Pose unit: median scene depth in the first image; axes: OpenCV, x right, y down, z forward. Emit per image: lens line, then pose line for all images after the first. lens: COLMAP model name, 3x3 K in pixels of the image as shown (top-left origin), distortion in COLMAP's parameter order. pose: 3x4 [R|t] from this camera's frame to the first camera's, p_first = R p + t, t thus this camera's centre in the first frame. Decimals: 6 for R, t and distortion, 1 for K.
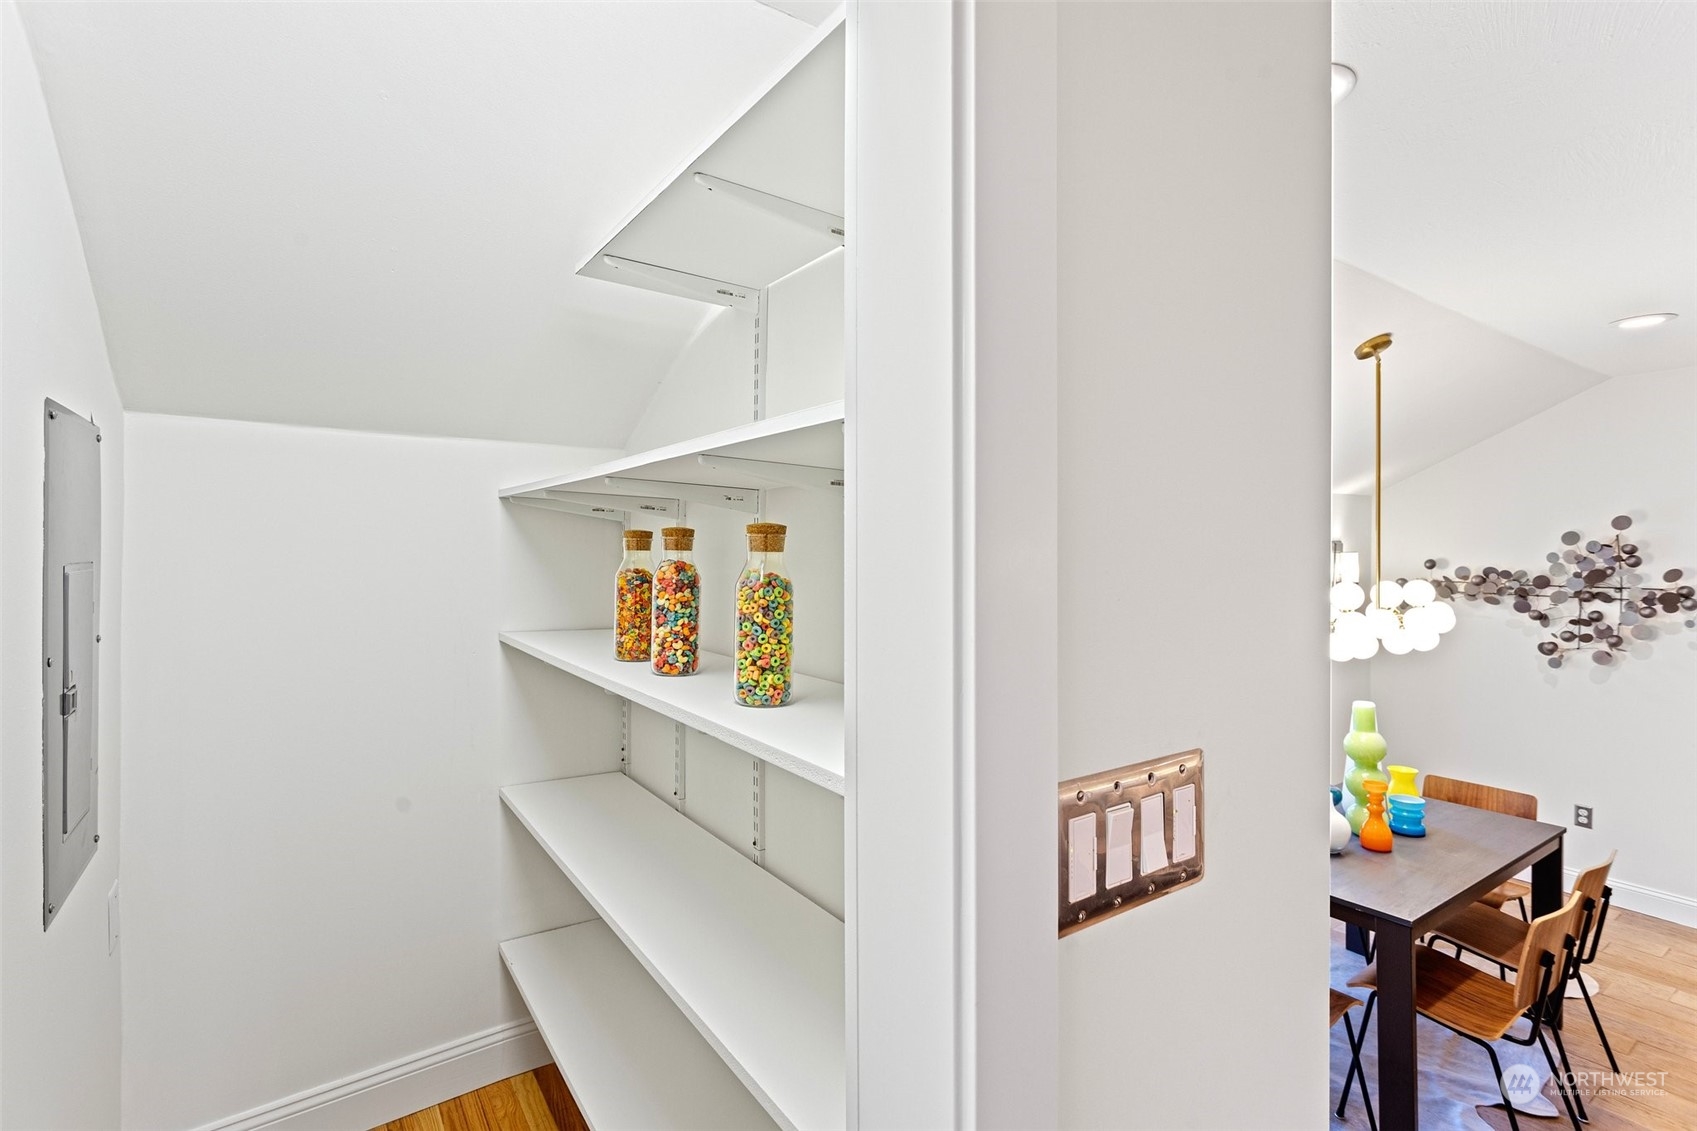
lens RADIAL K [[810.8, 0, 850.9], [0, 810.8, 556.9], [0, 0, 1]] dist [-0.000278, 0.003365]
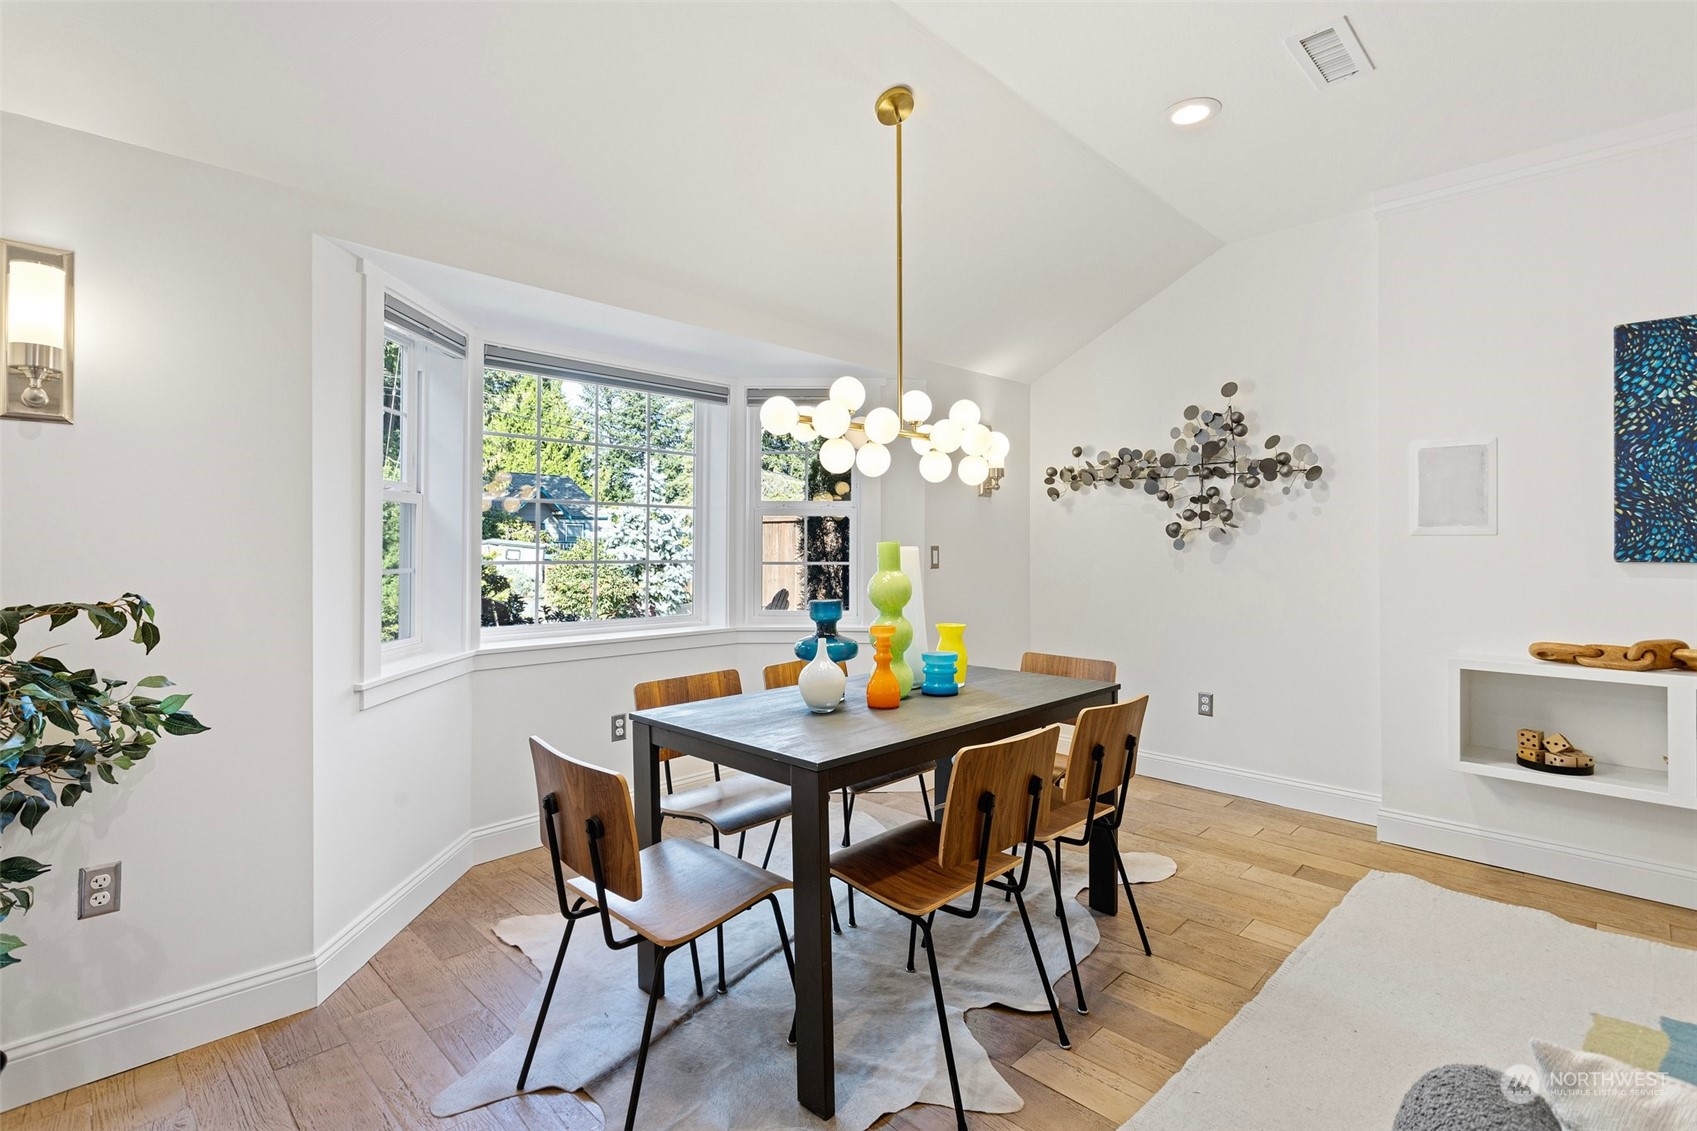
lens RADIAL K [[810.8, 0, 837.3], [0, 810.8, 532.9], [0, 0, 1]] dist [-0.000278, 0.003365]
pose [[0.983368, 0.002064, 0.181611, 0.308934], [0.000576, 0.999895, -0.014485, 0.134411], [-0.181622, 0.014349, 0.983264, 0.142036]]
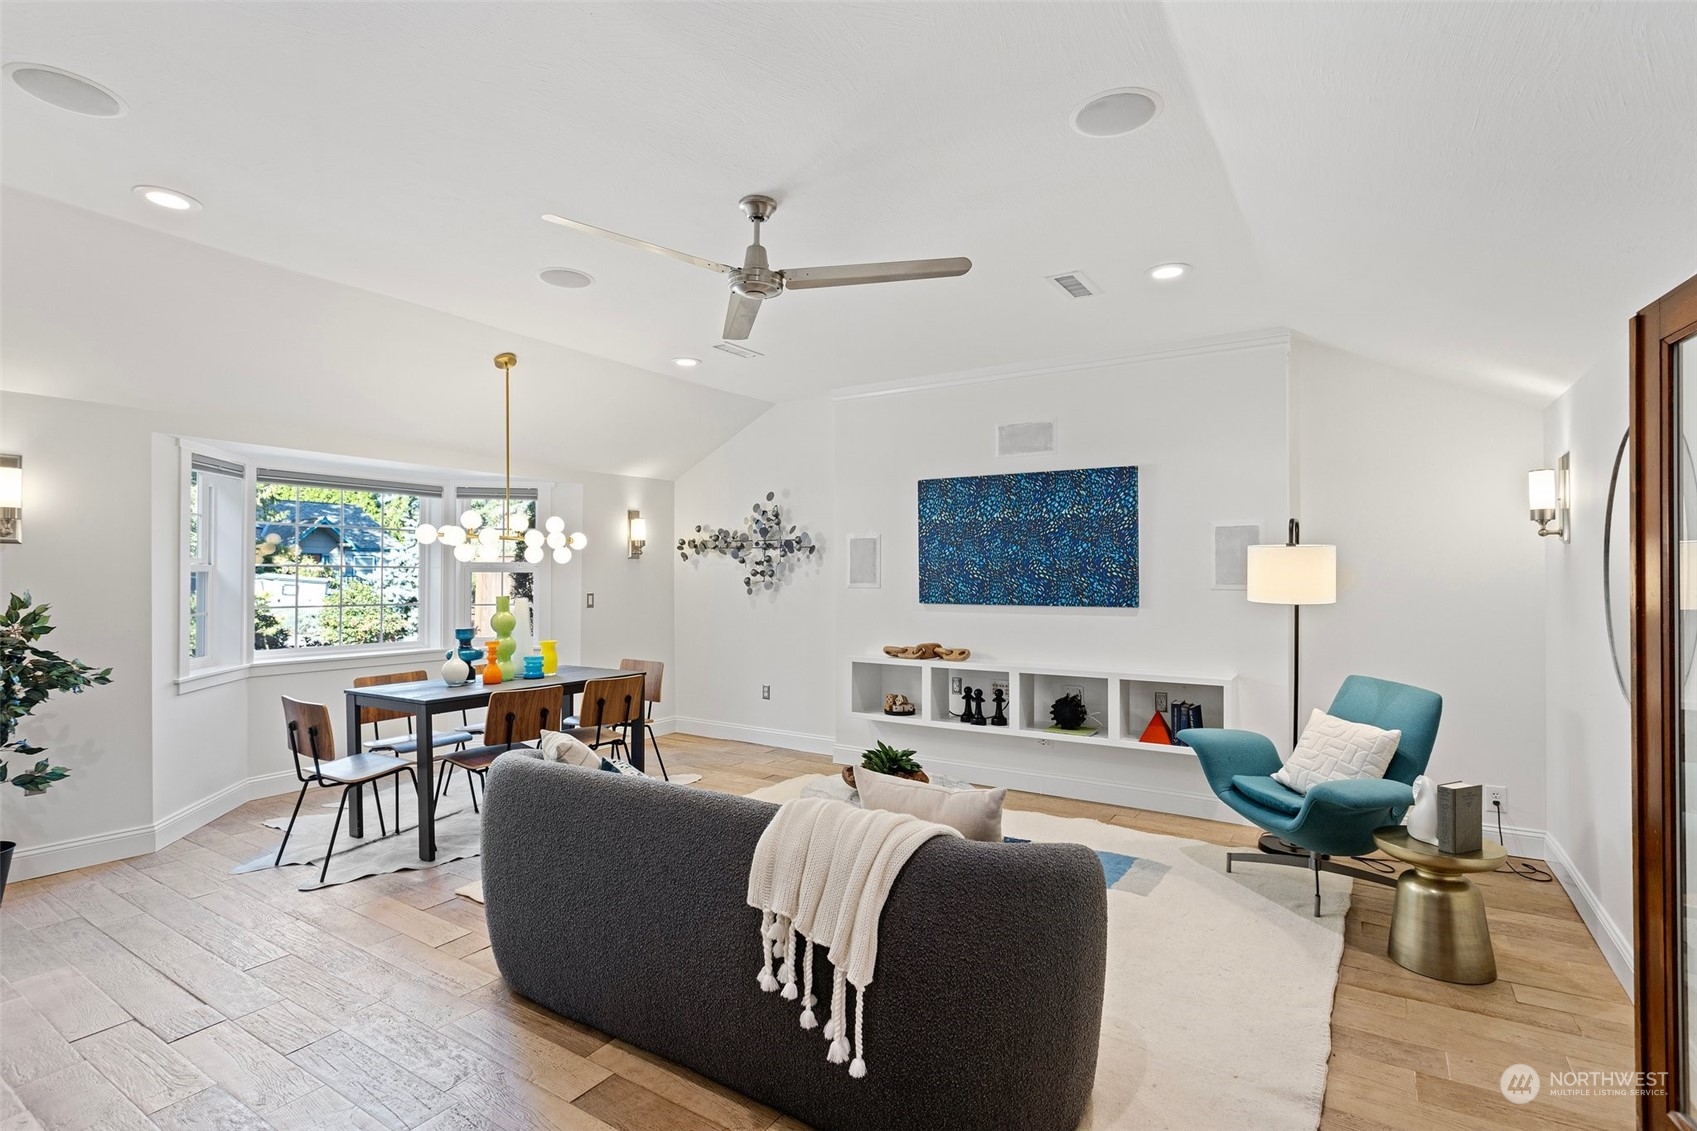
lens RADIAL K [[810.8, 0, 827.0], [0, 810.8, 568.0], [0, 0, 1]] dist [-0.000278, 0.003365]
pose [[0.927131, 0.002476, 0.374730, 0.449235], [0.001189, 0.999954, -0.009548, 0.104875], [-0.374736, 0.009297, 0.927085, -0.460881]]
